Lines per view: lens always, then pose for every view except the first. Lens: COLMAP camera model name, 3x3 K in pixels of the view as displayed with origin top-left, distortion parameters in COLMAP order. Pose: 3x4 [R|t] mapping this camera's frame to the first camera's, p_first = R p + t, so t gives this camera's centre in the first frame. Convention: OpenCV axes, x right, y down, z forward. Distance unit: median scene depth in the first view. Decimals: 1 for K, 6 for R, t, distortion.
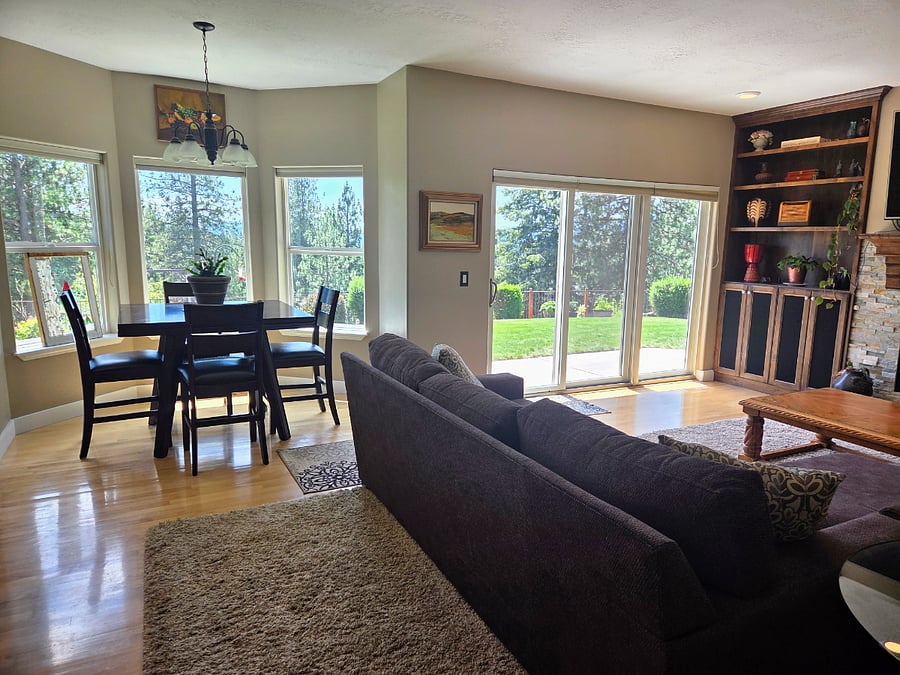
lens RADIAL K [[603.0, 0, 459.3], [0, 603.0, 342.2], [0, 0, 1]] dist [0.068094, -0.031318]
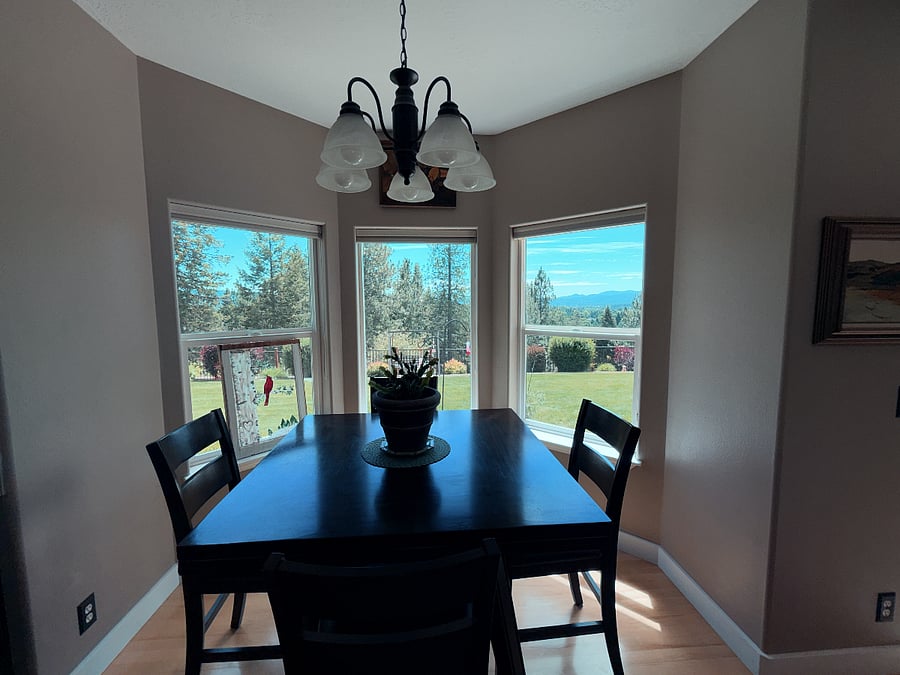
lens RADIAL K [[378.7, 0, 449.7], [0, 378.7, 342.0], [0, 0, 1]] dist [0.003280, 0.000181]
pose [[0.917990, 0.016356, -0.396266, -0.198762], [-0.043227, 0.997323, -0.058975, -0.117960], [0.394241, 0.071267, 0.916240, 0.588272]]
